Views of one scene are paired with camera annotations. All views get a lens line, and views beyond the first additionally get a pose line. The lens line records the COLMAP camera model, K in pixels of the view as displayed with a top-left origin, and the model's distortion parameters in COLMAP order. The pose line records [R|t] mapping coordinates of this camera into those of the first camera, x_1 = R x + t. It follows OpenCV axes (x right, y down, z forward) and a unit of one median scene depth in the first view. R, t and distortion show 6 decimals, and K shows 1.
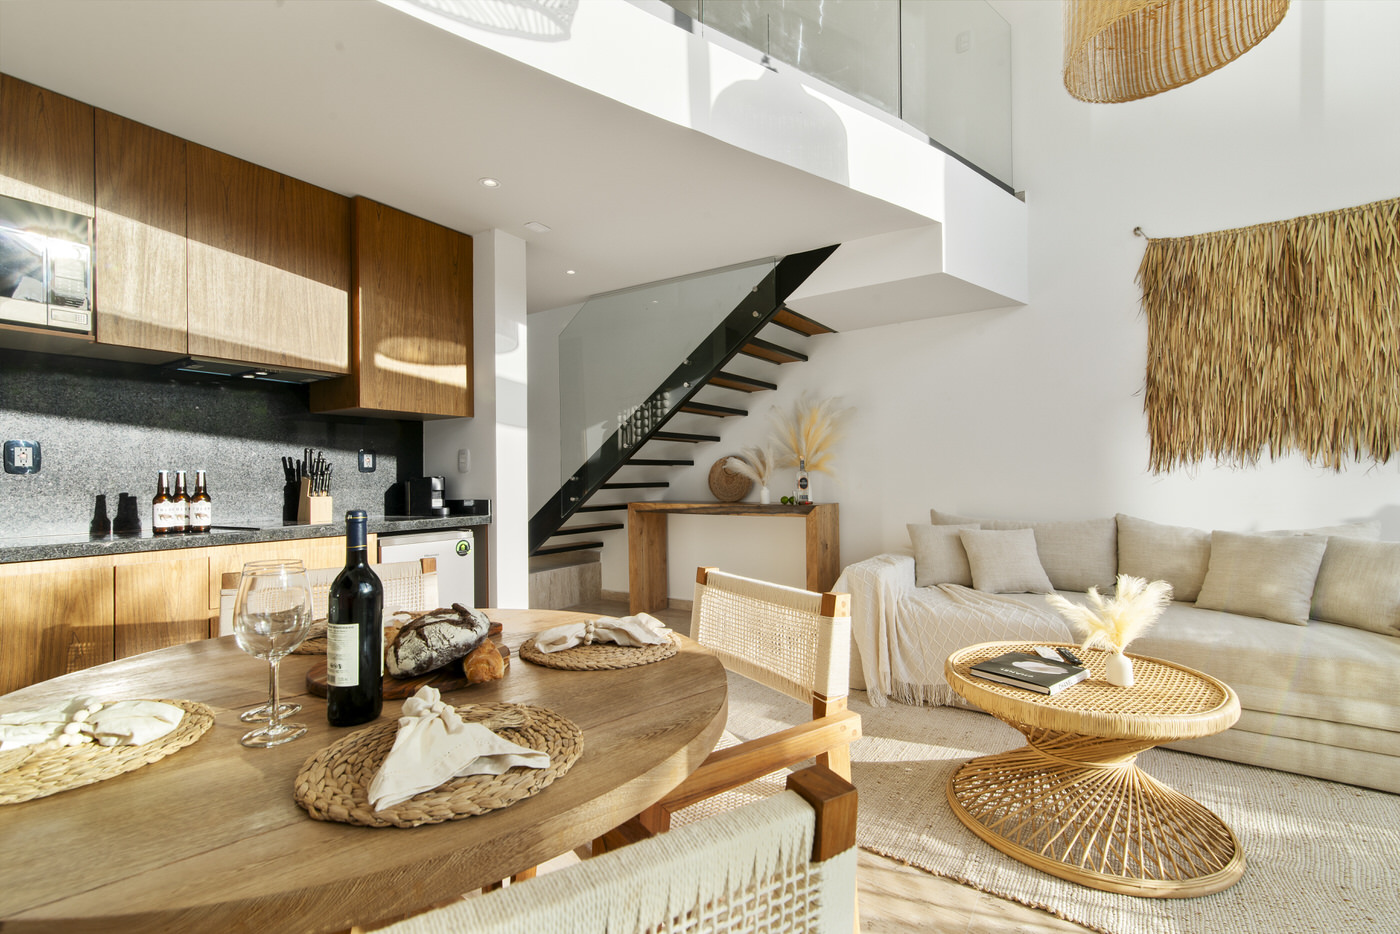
lens RADIAL K [[639.1, 0, 700.0], [0, 639.1, 467.0], [0, 0, 1]] dist [-0.001004, 0.000029]
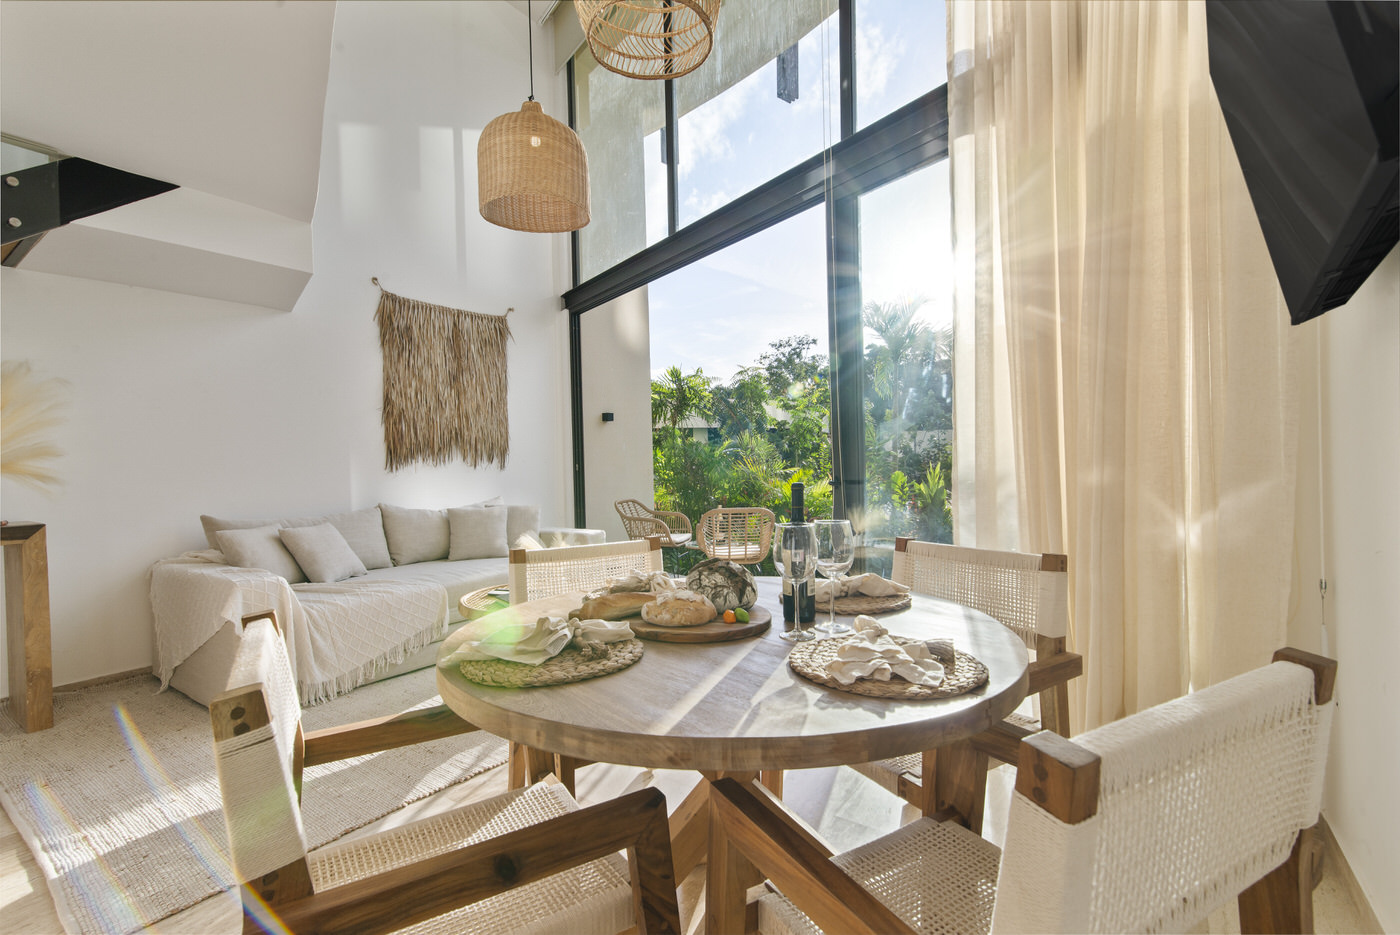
lens RADIAL K [[639.1, 0, 700.0], [0, 639.1, 467.5], [0, 0, 1]] dist [-0.001004, 0.000029]
pose [[0.011994, 0.005924, 0.999911, -0.609332], [0.010785, 0.999924, -0.006053, 0.016696], [-0.999870, 0.010857, 0.011929, 0.367147]]
